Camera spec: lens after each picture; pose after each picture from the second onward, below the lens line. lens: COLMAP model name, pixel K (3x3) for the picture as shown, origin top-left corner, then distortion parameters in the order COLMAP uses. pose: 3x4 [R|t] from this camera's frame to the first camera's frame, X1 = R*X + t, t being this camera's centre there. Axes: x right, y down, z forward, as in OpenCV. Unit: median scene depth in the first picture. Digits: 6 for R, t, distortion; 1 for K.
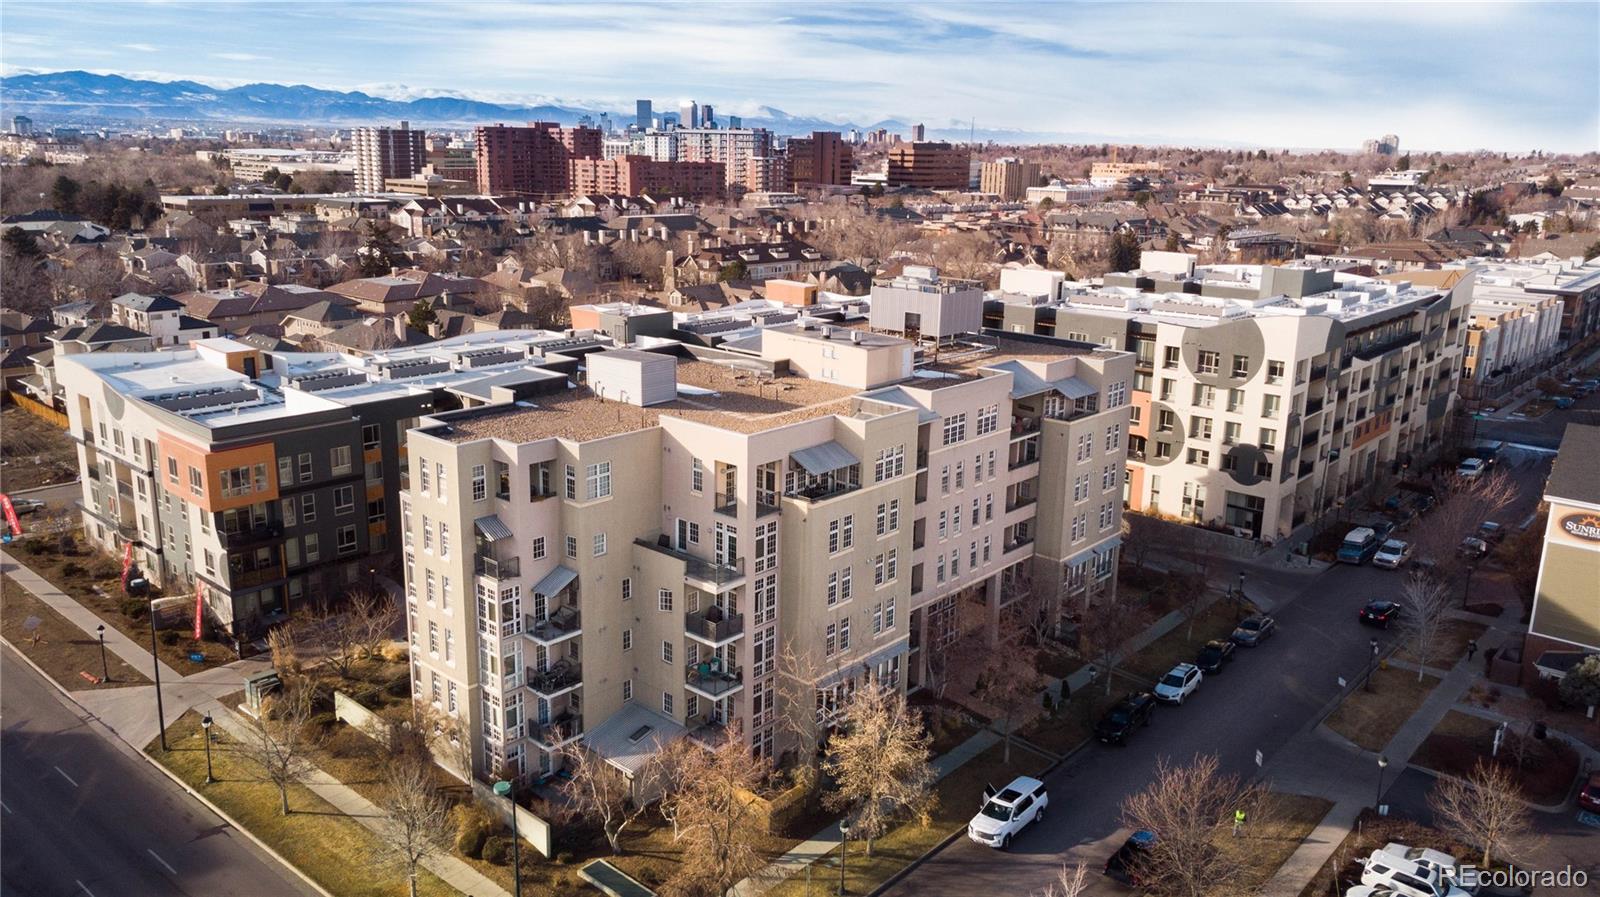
lens RADIAL K [[1196.3, 0, 801.0], [0, 1196.3, 448.0], [0, 0, 1]] dist [0.035246, 0.015296]
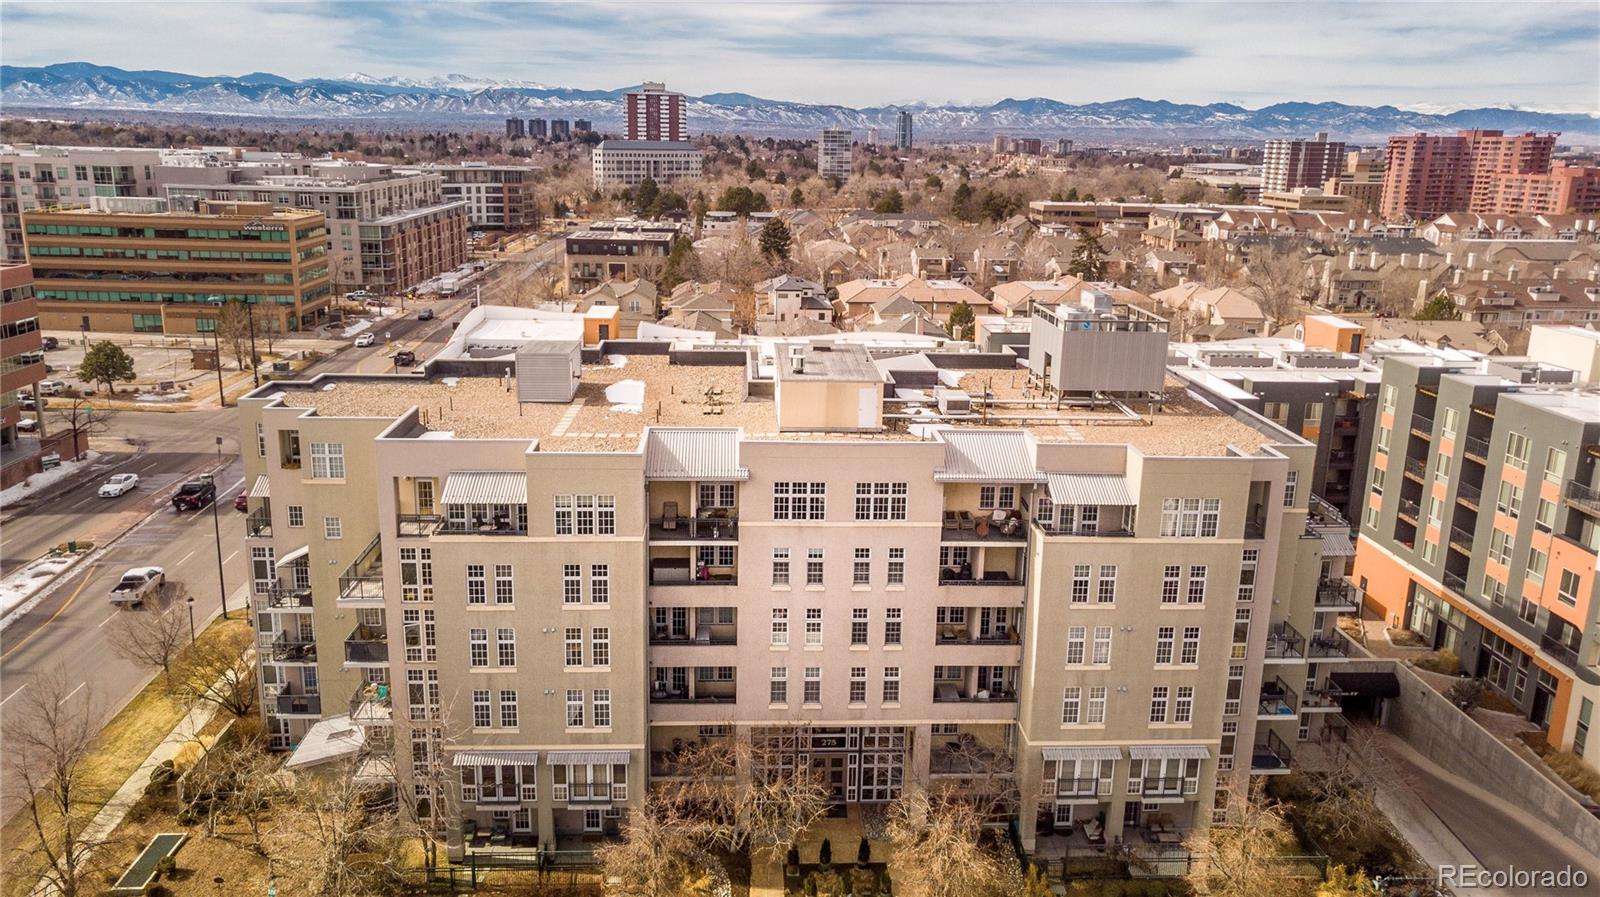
lens RADIAL K [[1196.3, 0, 804.1], [0, 1196.3, 447.6], [0, 0, 1]] dist [0.035246, 0.015296]
pose [[0.705032, 0.176153, -0.686949, 0.551067], [-0.186022, 0.980678, 0.060555, -0.081179], [0.684343, 0.085094, 0.724178, 0.423348]]
